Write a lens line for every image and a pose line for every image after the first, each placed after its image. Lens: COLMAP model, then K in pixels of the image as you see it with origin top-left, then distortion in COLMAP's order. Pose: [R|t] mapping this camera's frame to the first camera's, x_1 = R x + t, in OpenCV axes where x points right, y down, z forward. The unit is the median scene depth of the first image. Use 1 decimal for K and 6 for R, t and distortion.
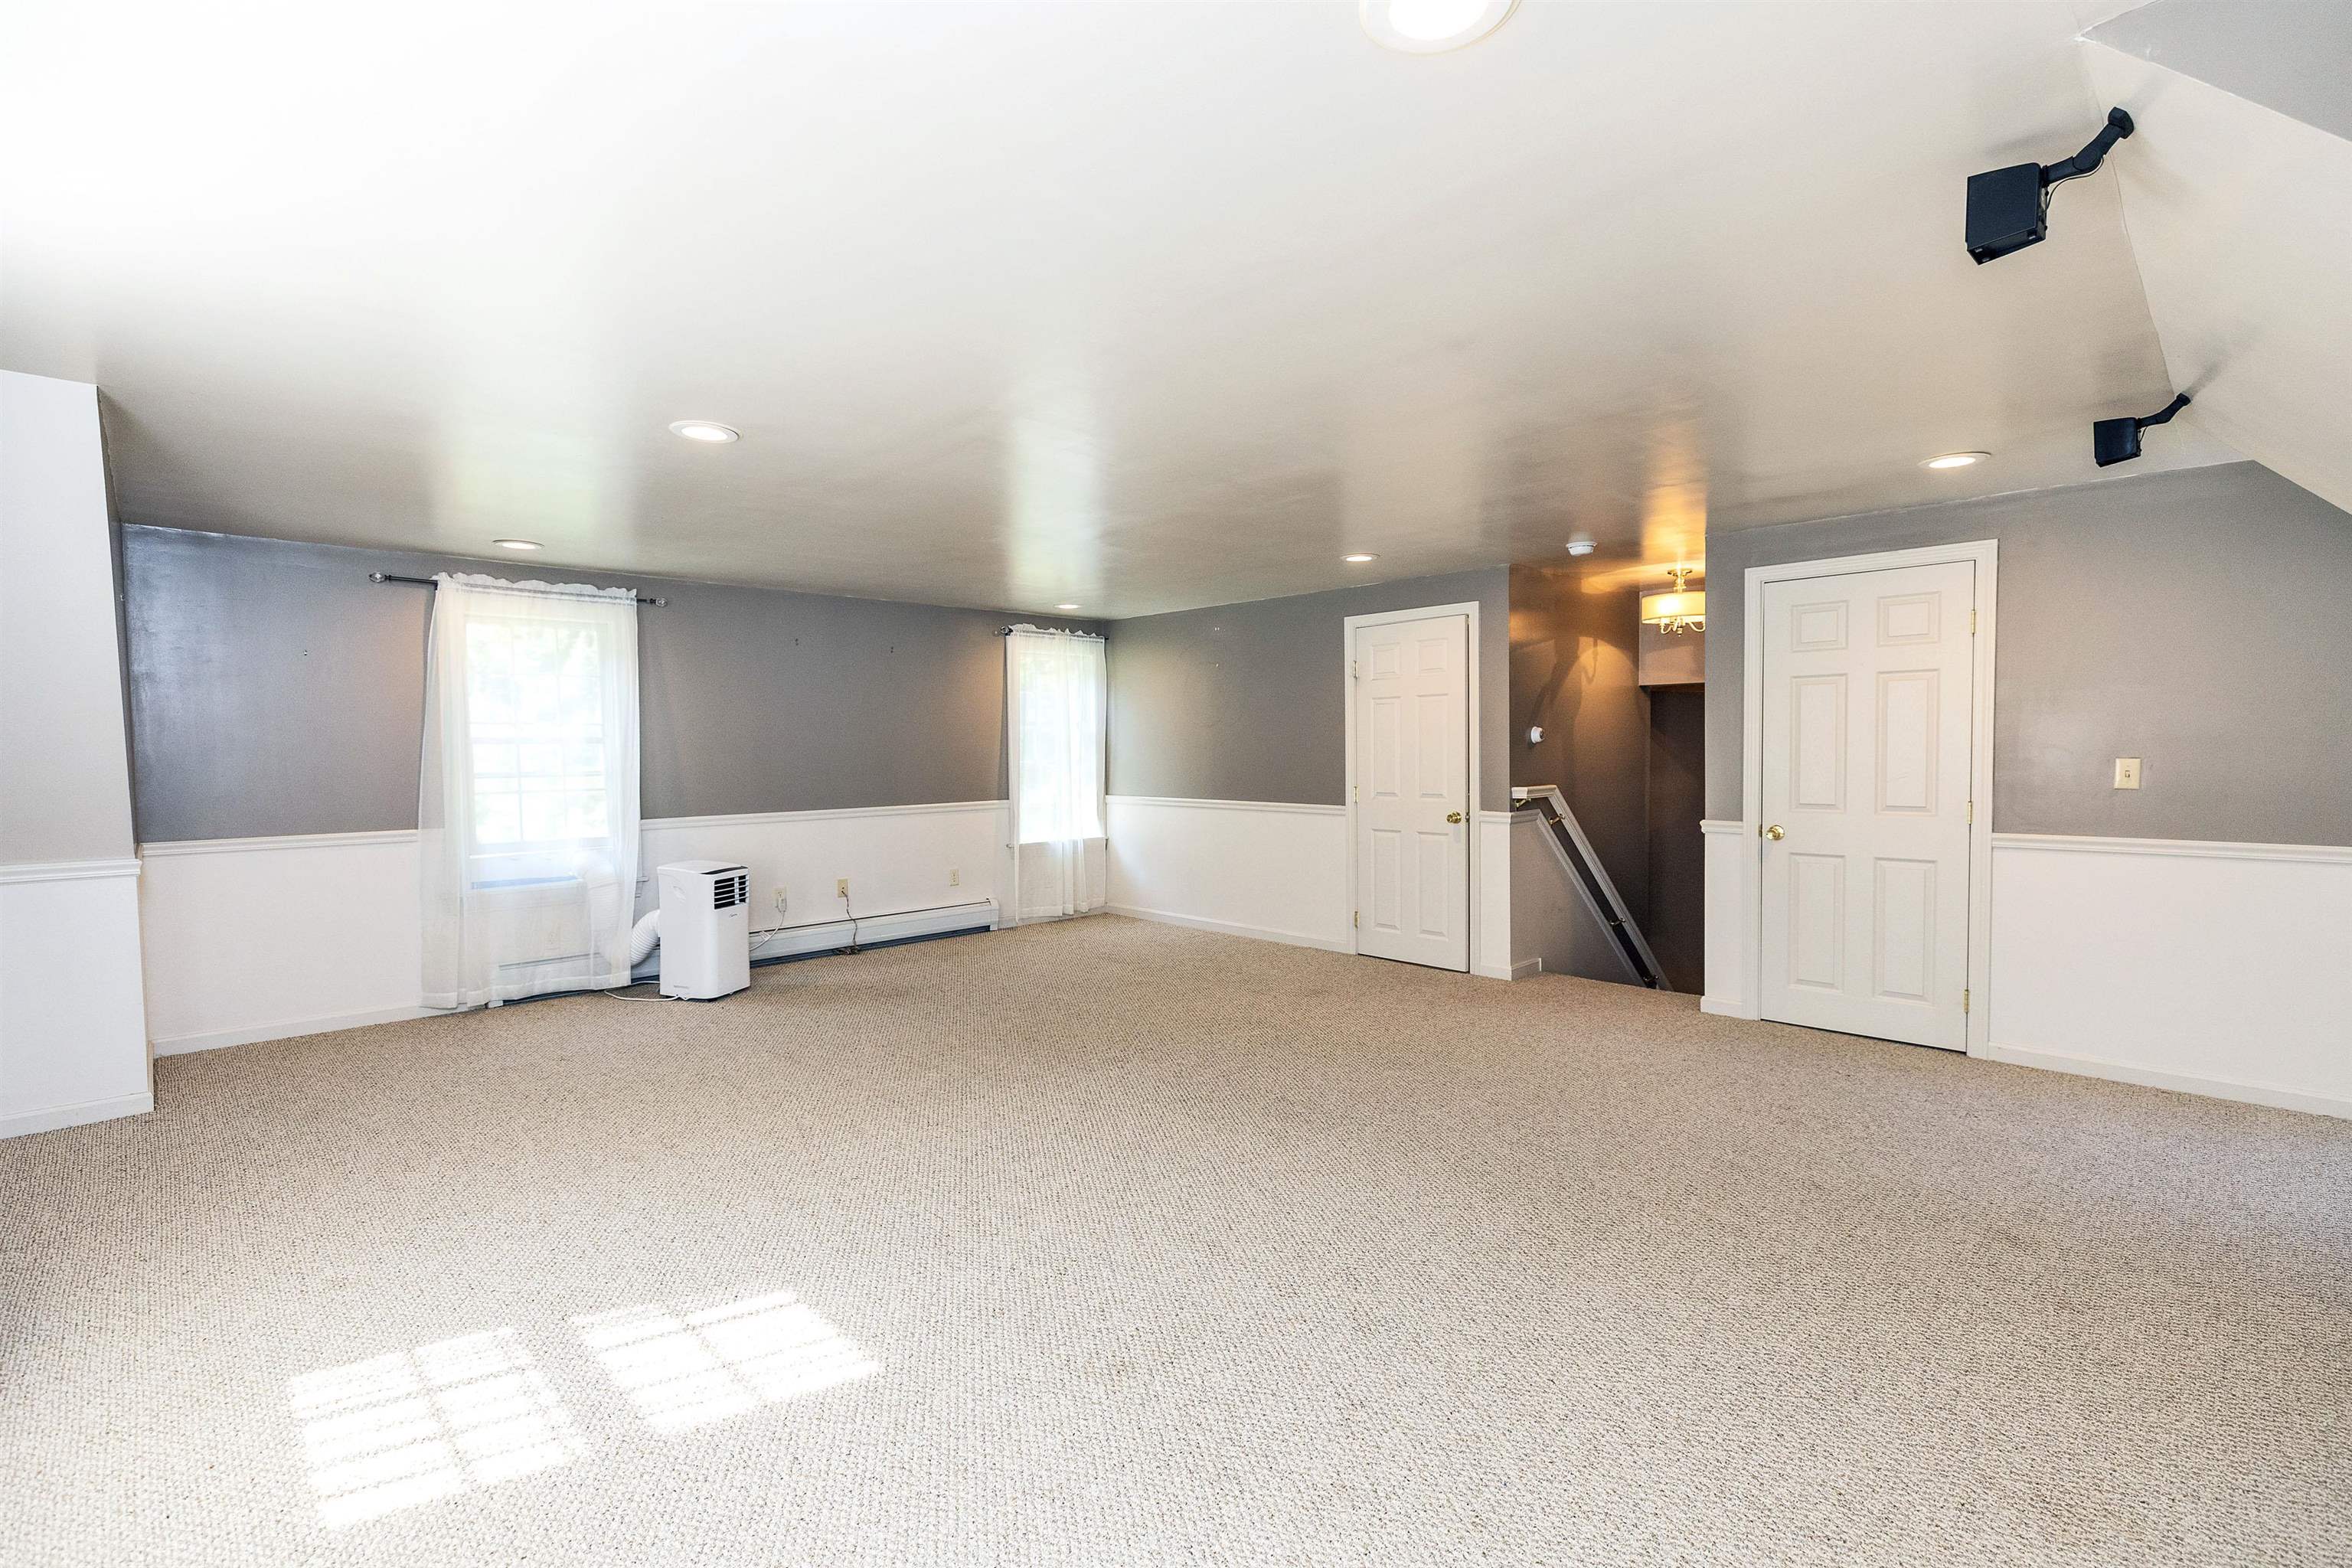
lens RADIAL K [[1068.5, 0, 1190.1], [0, 1068.5, 779.0], [0, 0, 1]] dist [0.003142, 0.000145]
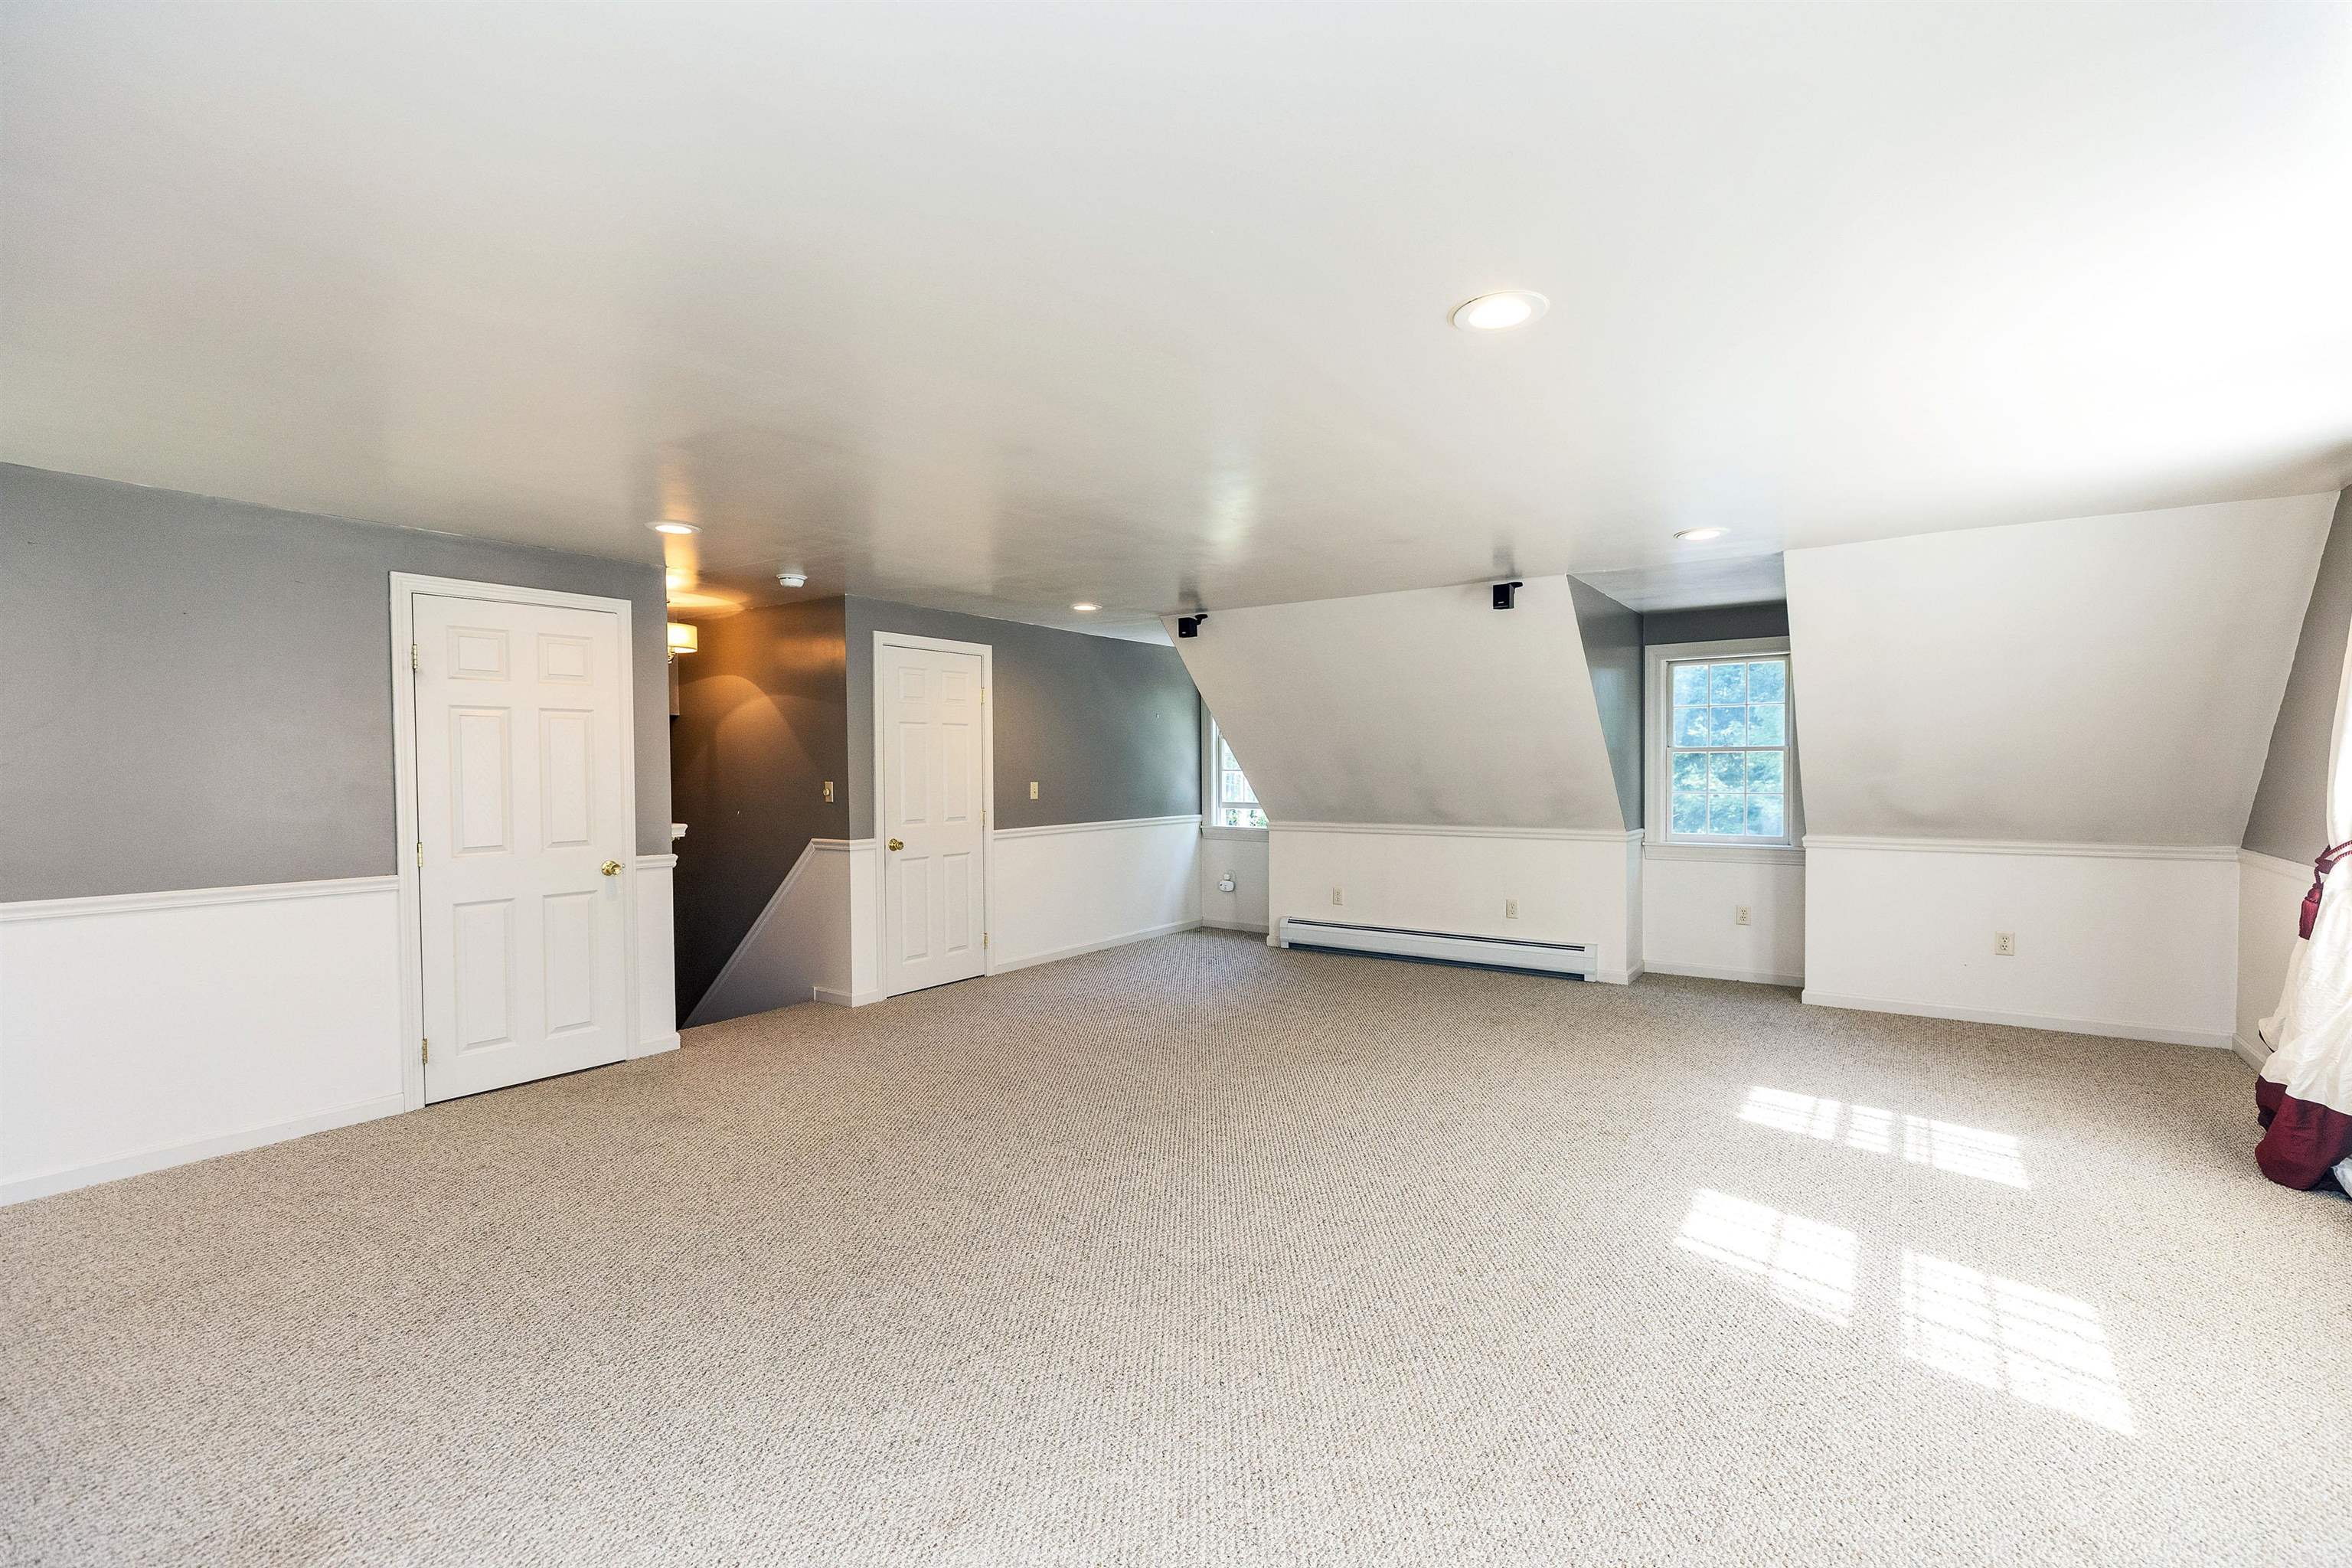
lens RADIAL K [[1059.5, 0, 1158.3], [0, 1059.5, 798.6], [0, 0, 1]] dist [0.004221, 0.000030]
pose [[-0.185485, -0.020334, 0.982437, -0.894683], [0.037588, 0.998907, 0.027772, -0.033643], [-0.981928, 0.042079, -0.184518, 1.123152]]
